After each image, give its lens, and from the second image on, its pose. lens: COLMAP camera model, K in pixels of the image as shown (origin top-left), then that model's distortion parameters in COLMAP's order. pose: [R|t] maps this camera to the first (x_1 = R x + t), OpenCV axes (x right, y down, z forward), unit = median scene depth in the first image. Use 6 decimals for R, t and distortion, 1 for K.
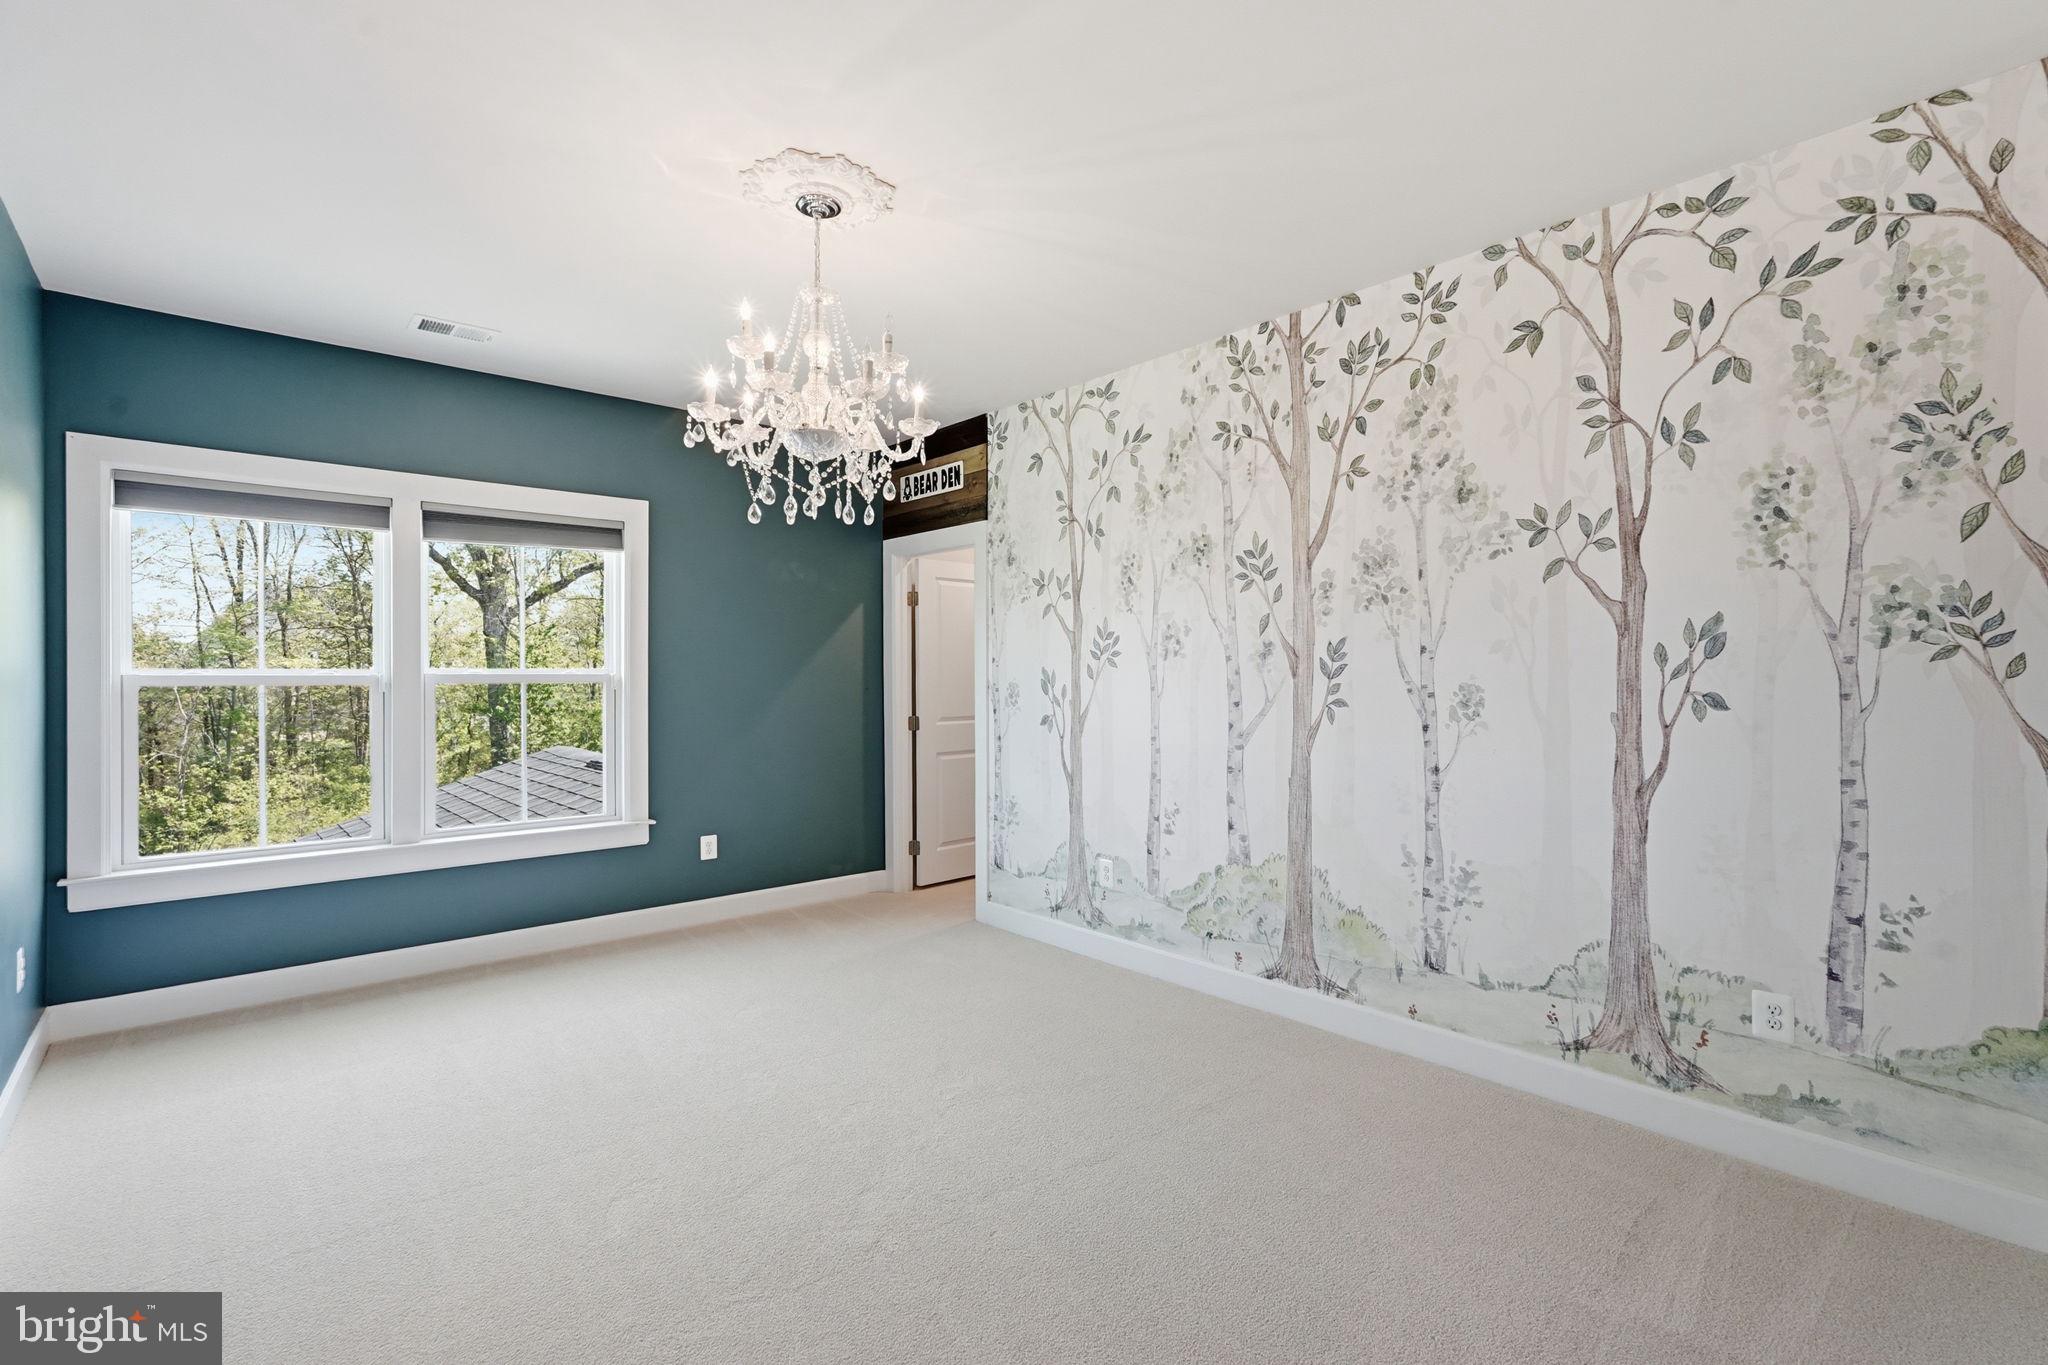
lens RADIAL K [[932.5, 0, 1011.2], [0, 932.5, 675.6], [0, 0, 1]] dist [-0.011067, 0.005098]
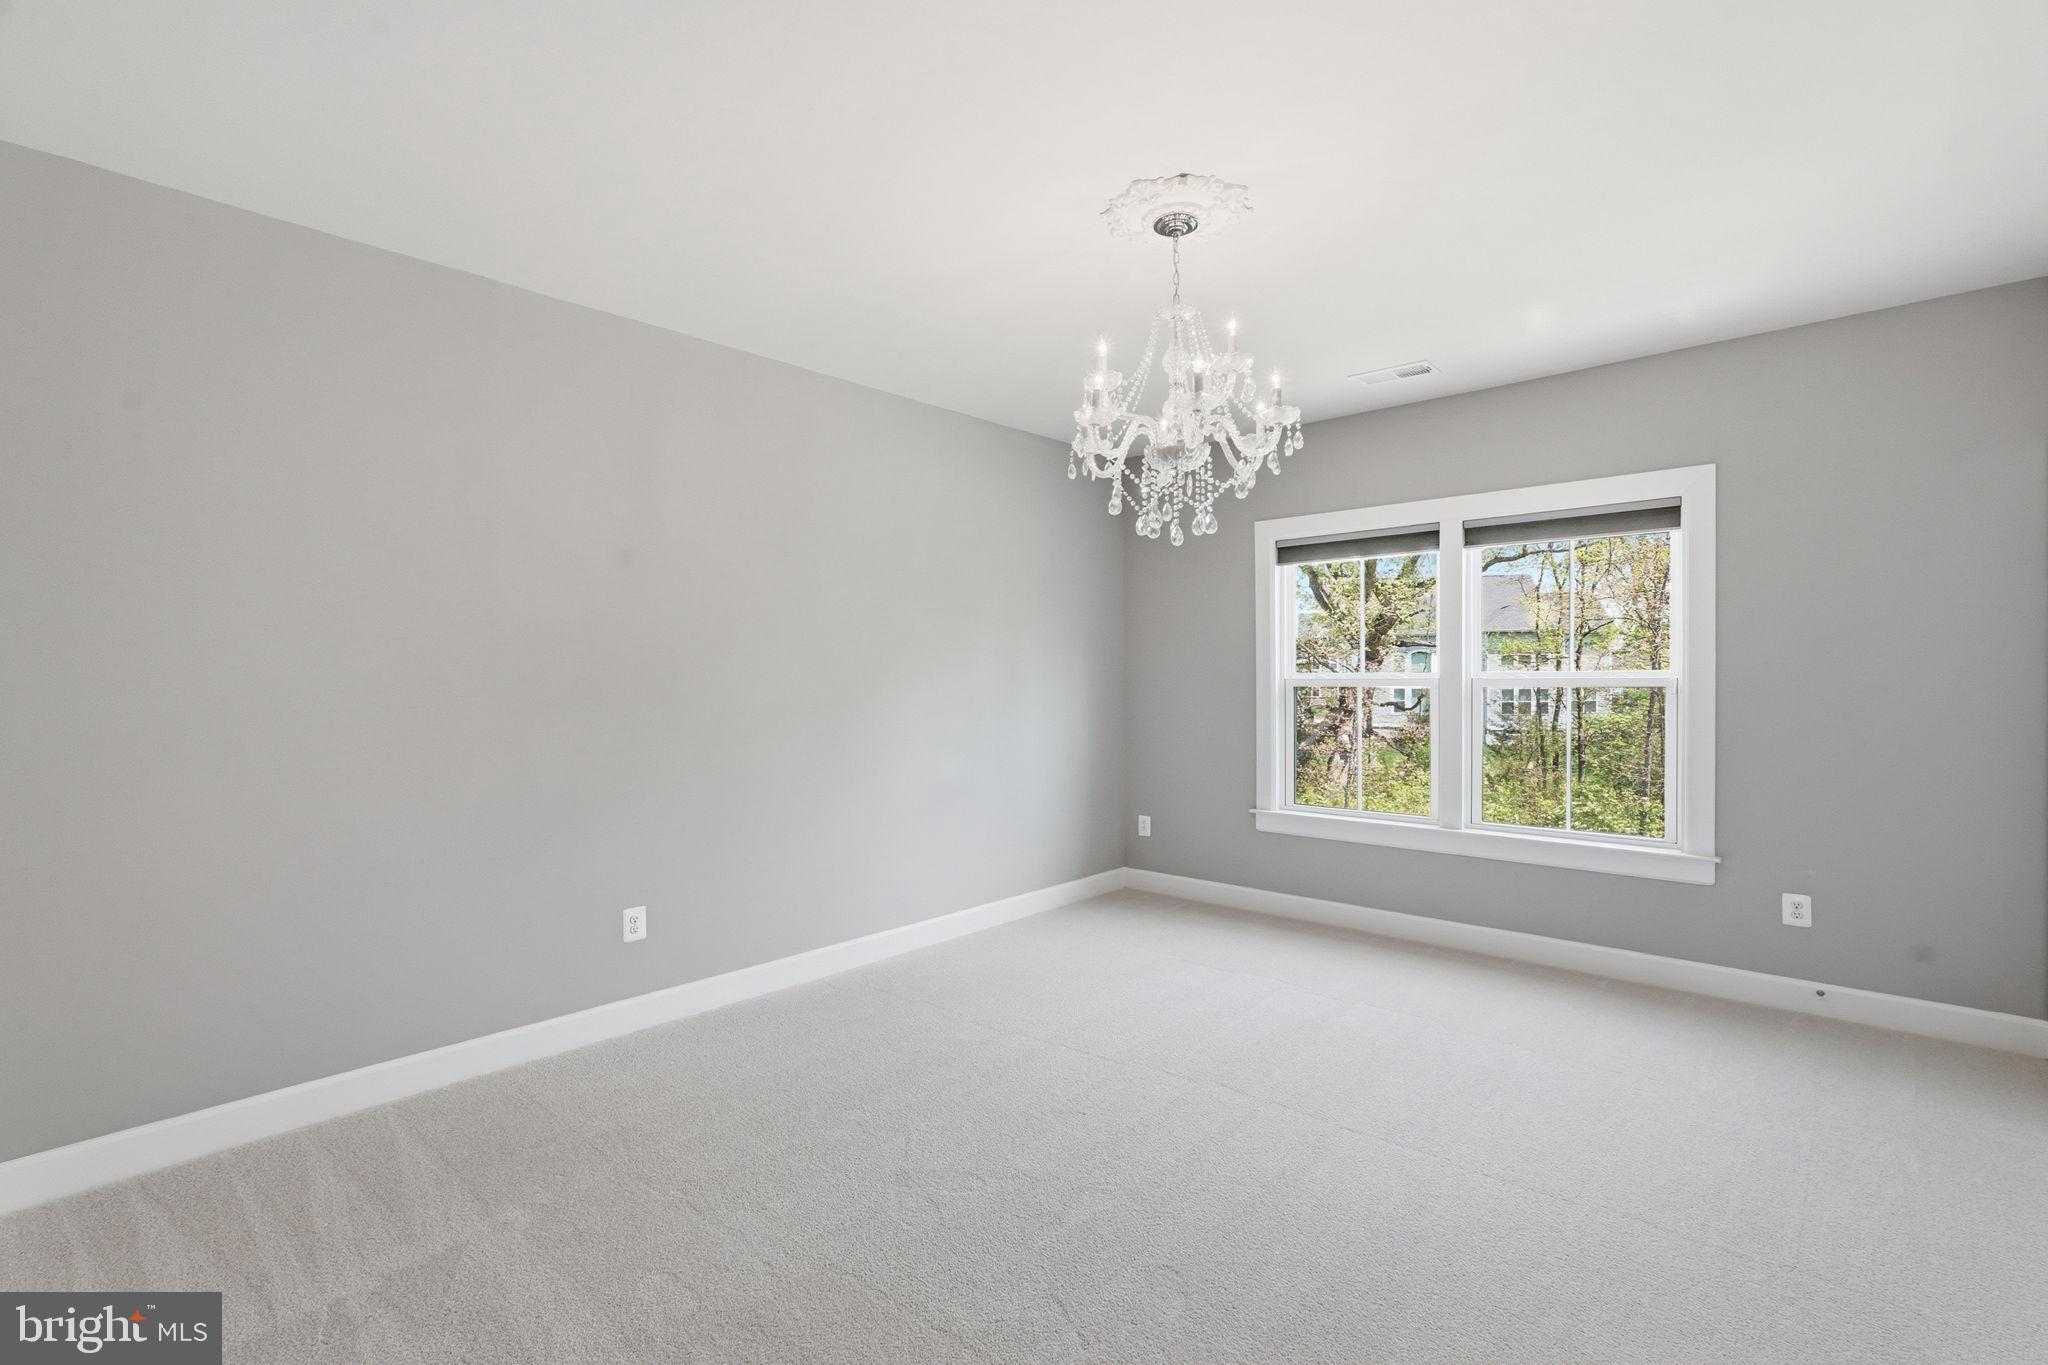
lens RADIAL K [[932.5, 0, 1013.8], [0, 932.5, 672.6], [0, 0, 1]] dist [-0.011067, 0.005098]
pose [[0.114496, -0.002856, -0.993420, 1.636213], [-0.001873, 0.999993, -0.003091, -0.007224], [0.993422, 0.002215, 0.114489, 1.410341]]
